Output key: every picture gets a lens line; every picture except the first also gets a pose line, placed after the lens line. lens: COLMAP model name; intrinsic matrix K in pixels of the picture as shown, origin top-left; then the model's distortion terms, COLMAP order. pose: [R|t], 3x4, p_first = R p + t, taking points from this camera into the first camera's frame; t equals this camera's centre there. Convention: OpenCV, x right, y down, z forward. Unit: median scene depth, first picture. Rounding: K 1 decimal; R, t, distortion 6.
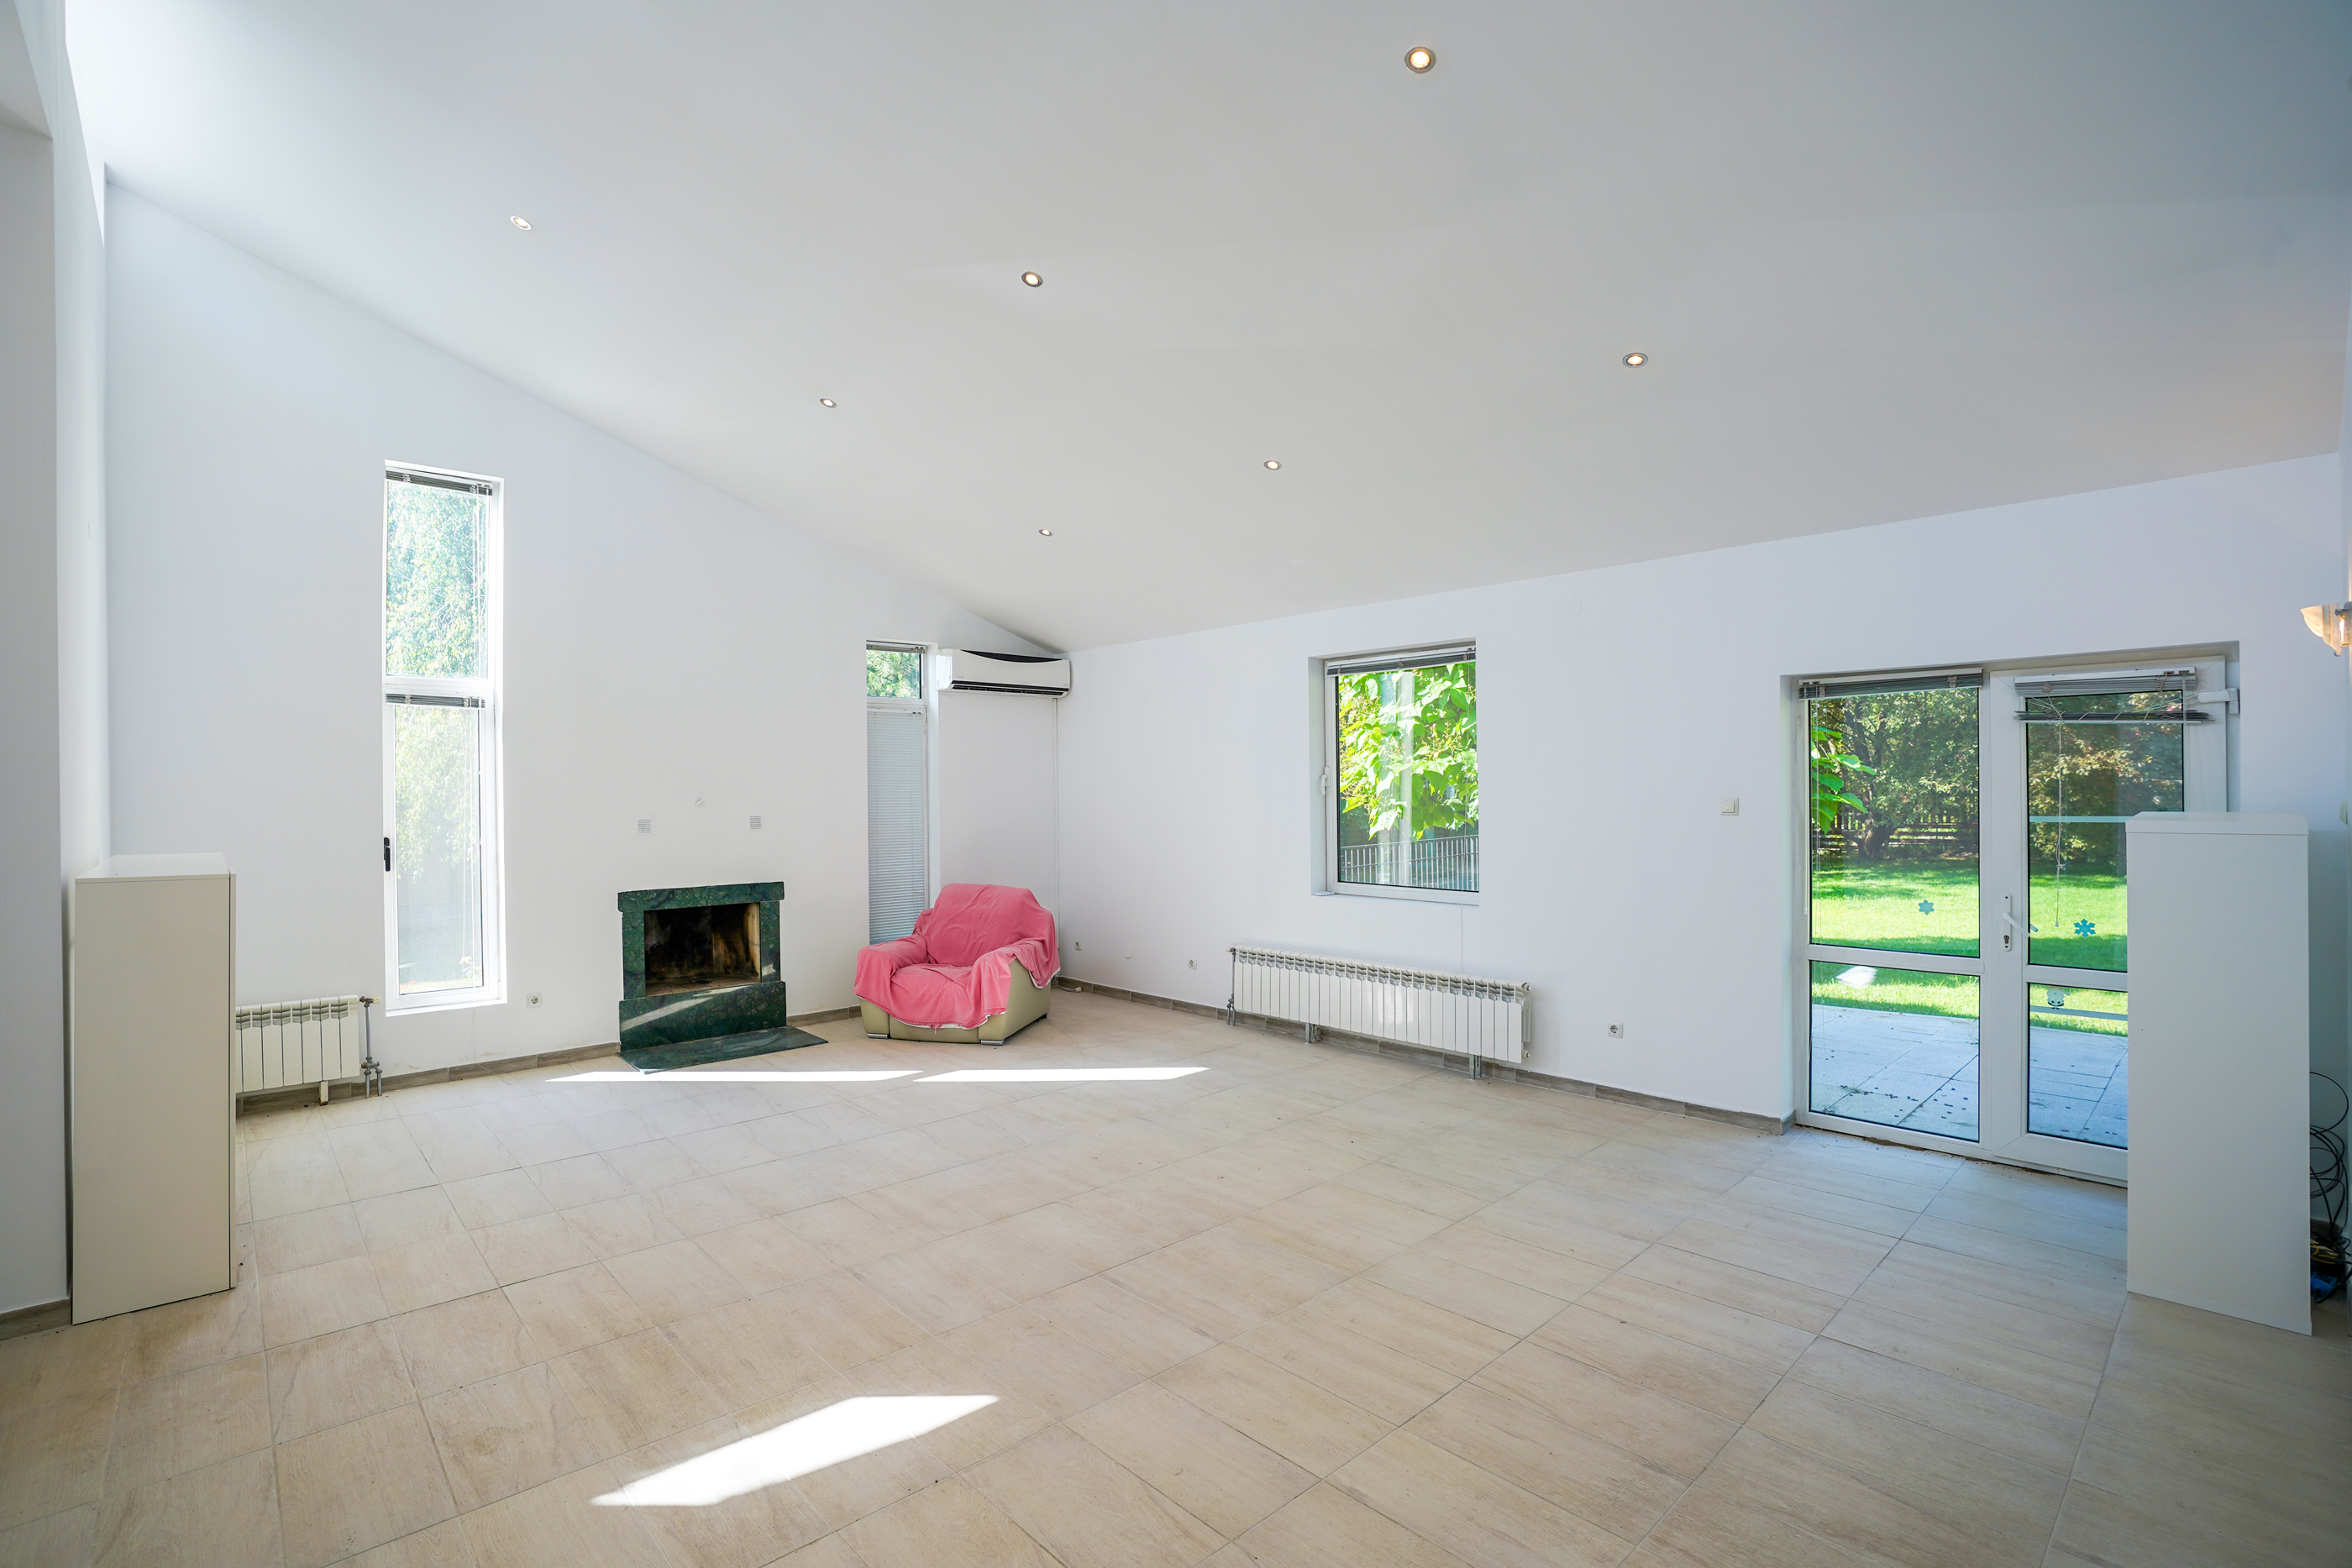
lens RADIAL K [[1080.2, 0, 1158.8], [0, 1080.2, 785.3], [0, 0, 1]] dist [-0.058669, 0.017563]
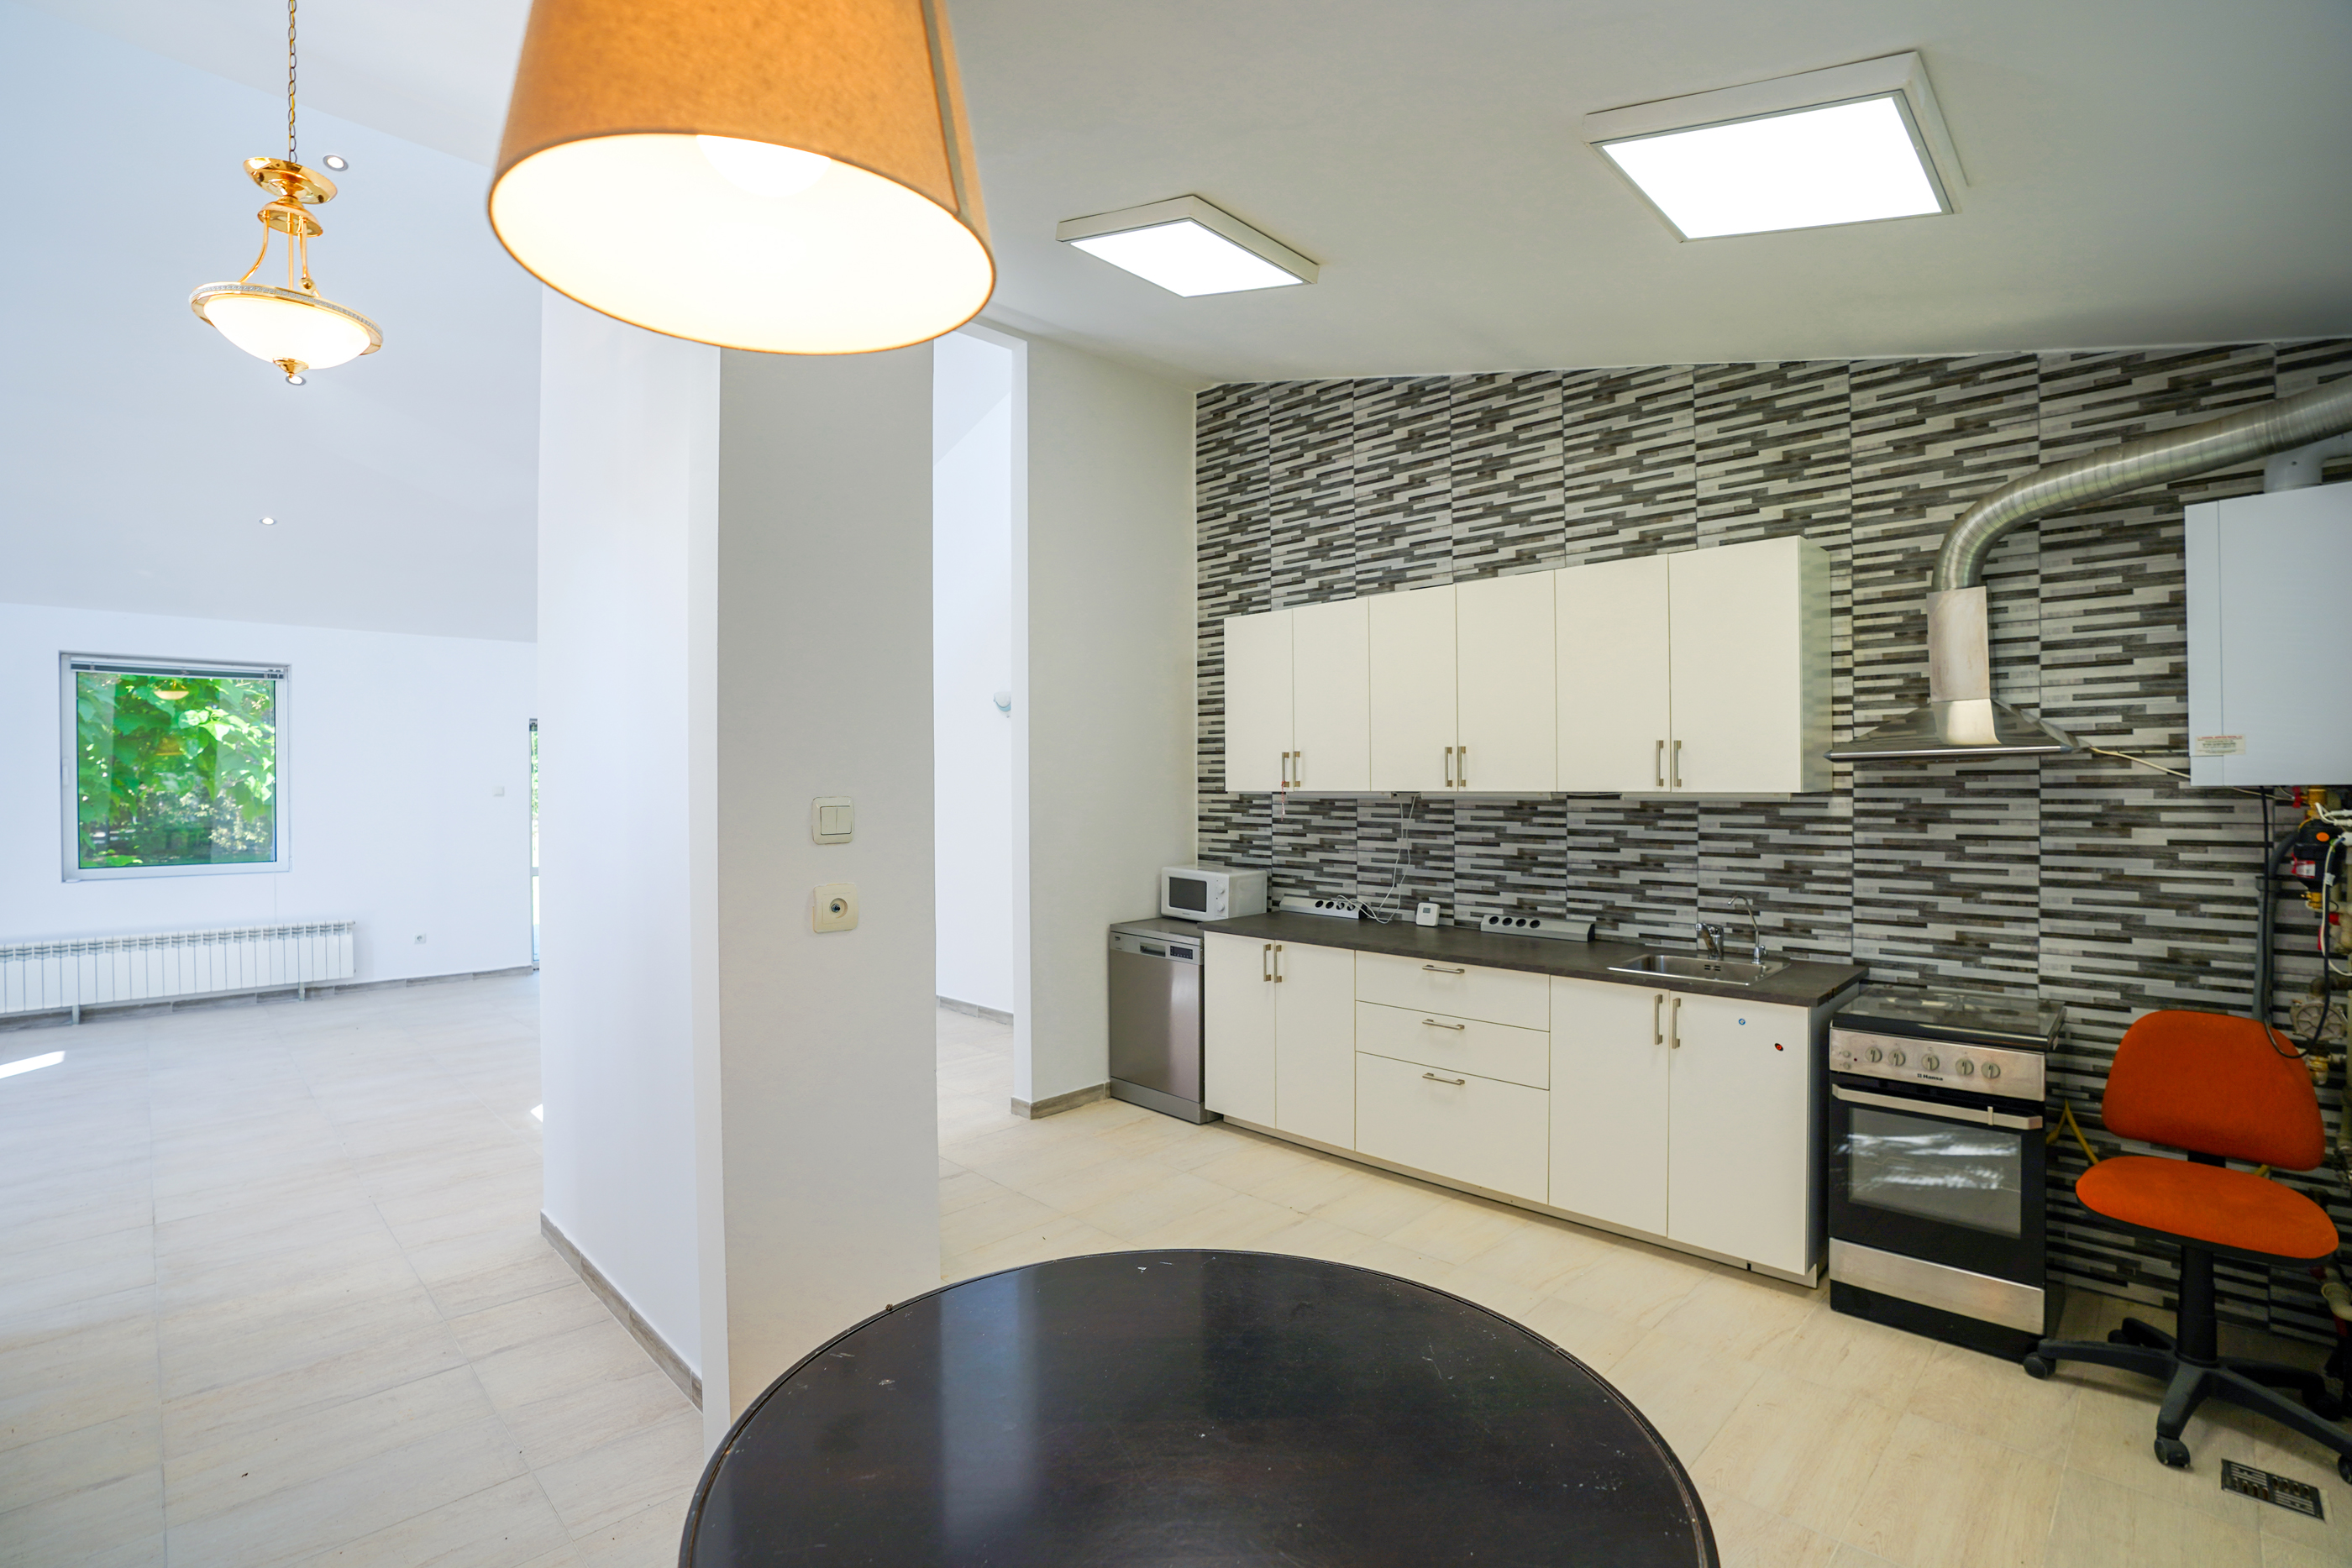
lens RADIAL K [[1080.2, 0, 1166.6], [0, 1080.2, 786.3], [0, 0, 1]] dist [-0.058669, 0.017563]
pose [[-0.042828, 0.007422, 0.999055, -1.145849], [0.001820, 0.999971, -0.007350, 0.025066], [-0.999081, 0.001503, -0.042840, -0.002881]]
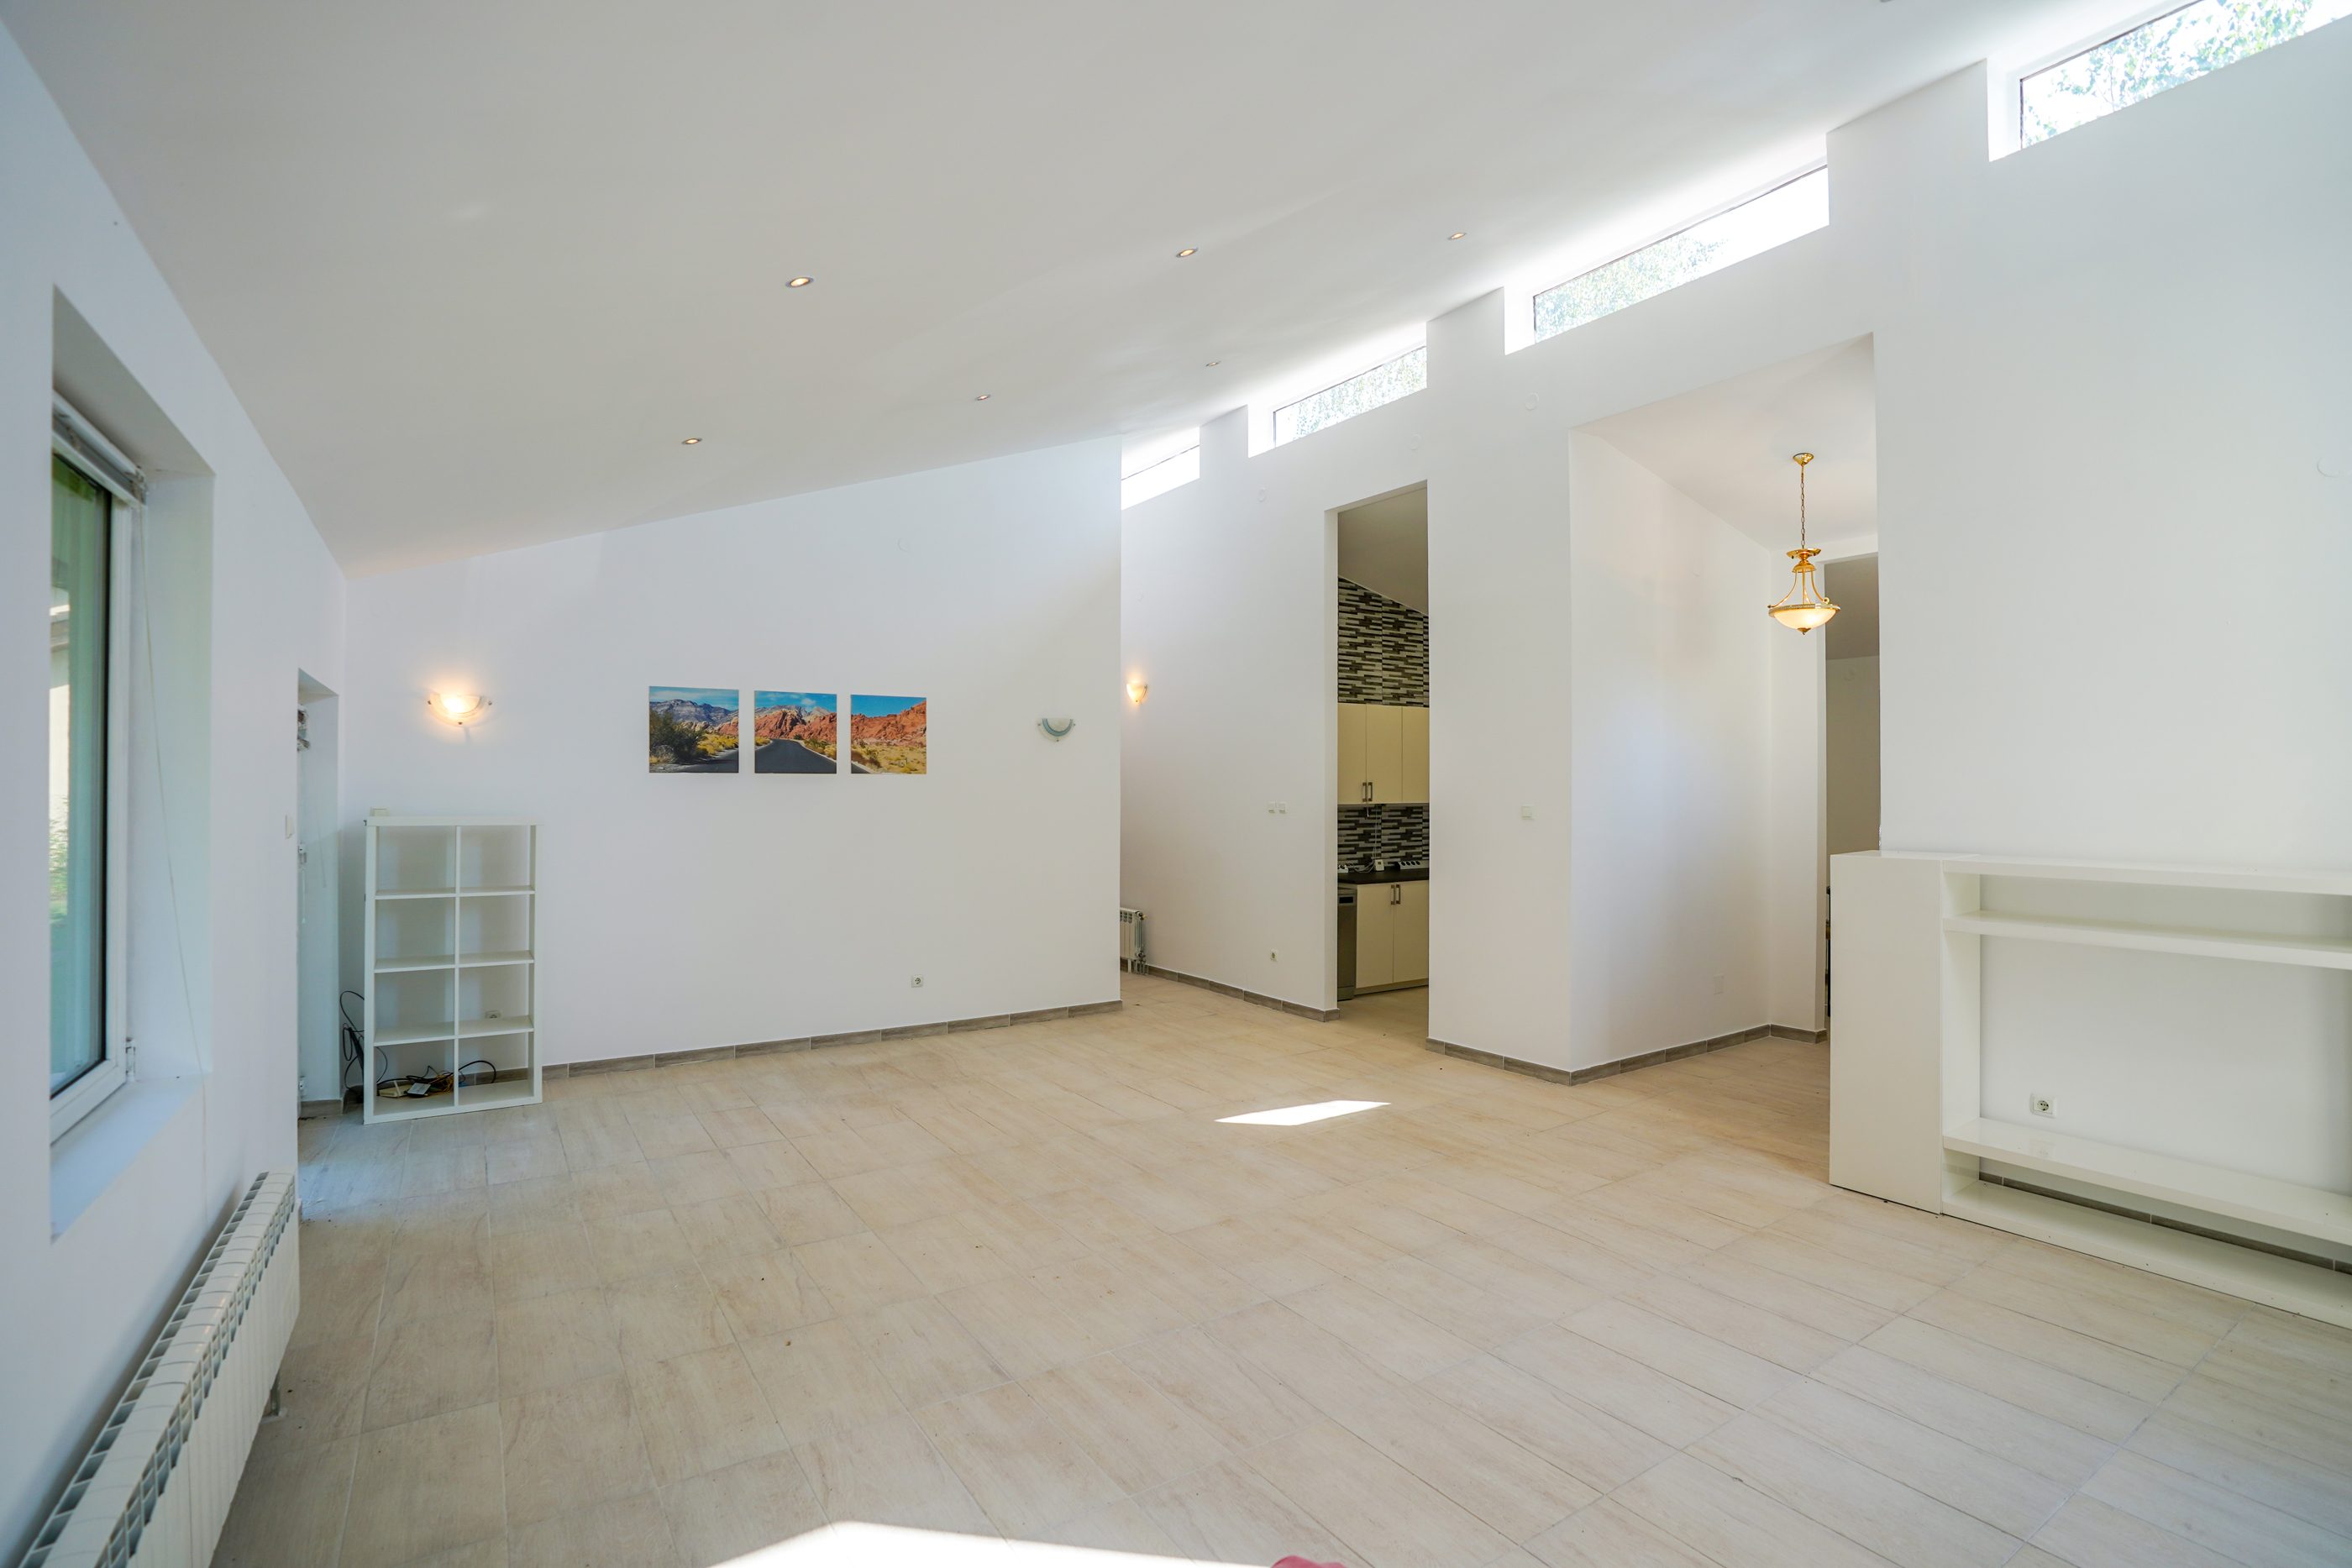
lens RADIAL K [[1080.2, 0, 1152.3], [0, 1080.2, 784.0], [0, 0, 1]] dist [-0.058669, 0.017563]
pose [[-0.986237, 0.011724, 0.164923, -0.191756], [0.010616, 0.999915, -0.007599, 0.001074], [-0.164998, -0.005744, -0.986277, 1.548052]]
